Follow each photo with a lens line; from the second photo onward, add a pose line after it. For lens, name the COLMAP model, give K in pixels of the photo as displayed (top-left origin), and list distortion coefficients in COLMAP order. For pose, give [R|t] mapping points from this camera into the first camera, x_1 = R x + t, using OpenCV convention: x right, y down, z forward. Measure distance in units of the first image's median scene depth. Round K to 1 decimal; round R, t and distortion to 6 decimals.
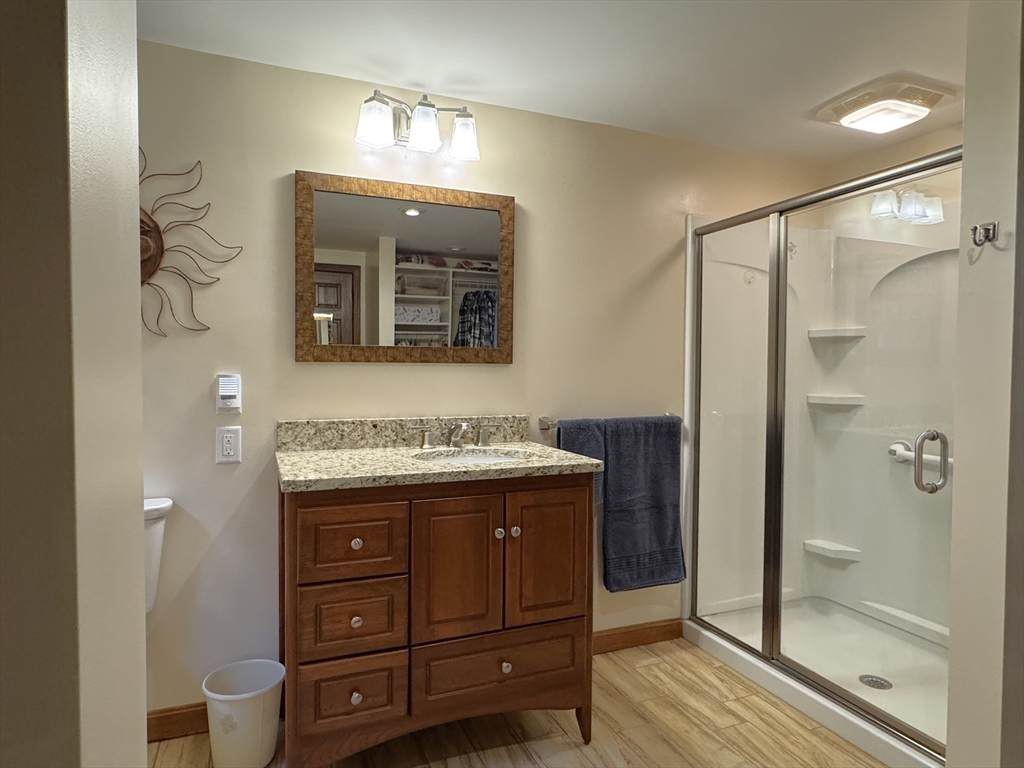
lens RADIAL K [[606.5, 0, 512.0], [0, 606.5, 384.0], [0, 0, 1]] dist [-0.000479, -0.000057]
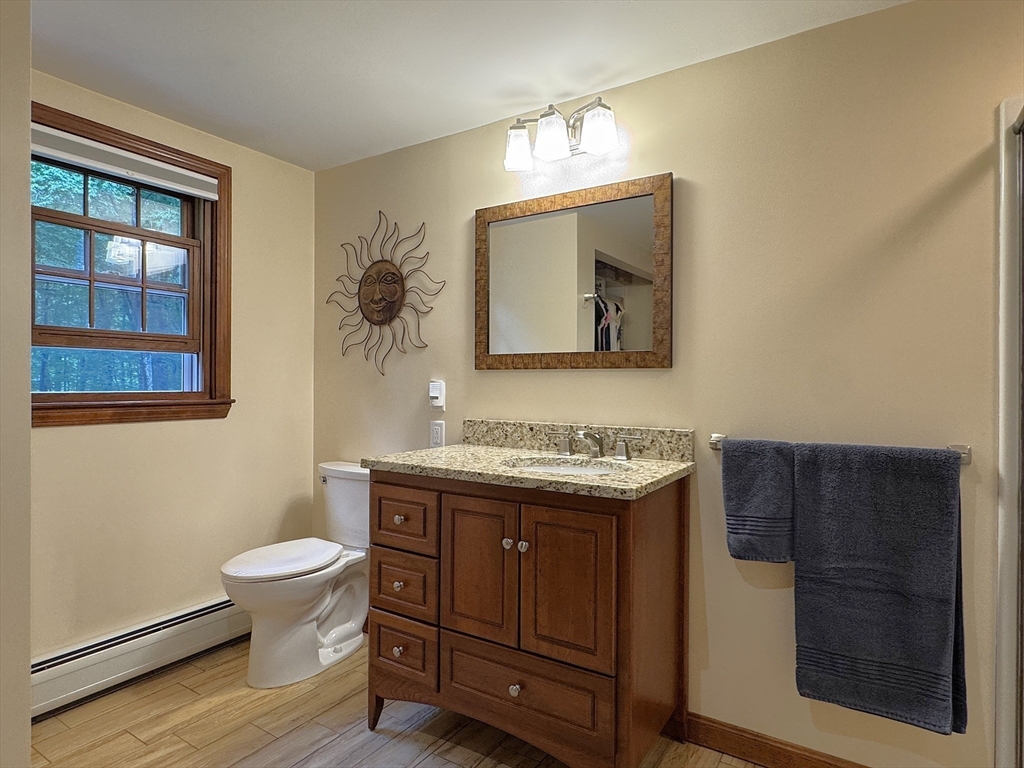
lens RADIAL K [[589.7, 0, 512.0], [0, 589.7, 384.0], [0, 0, 1]] dist [0.001200, -0.000016]
pose [[0.567132, -0.001131, -0.823626, 0.630861], [-0.022717, 0.999597, -0.017016, 0.009247], [0.823313, 0.028361, 0.566878, 0.399608]]
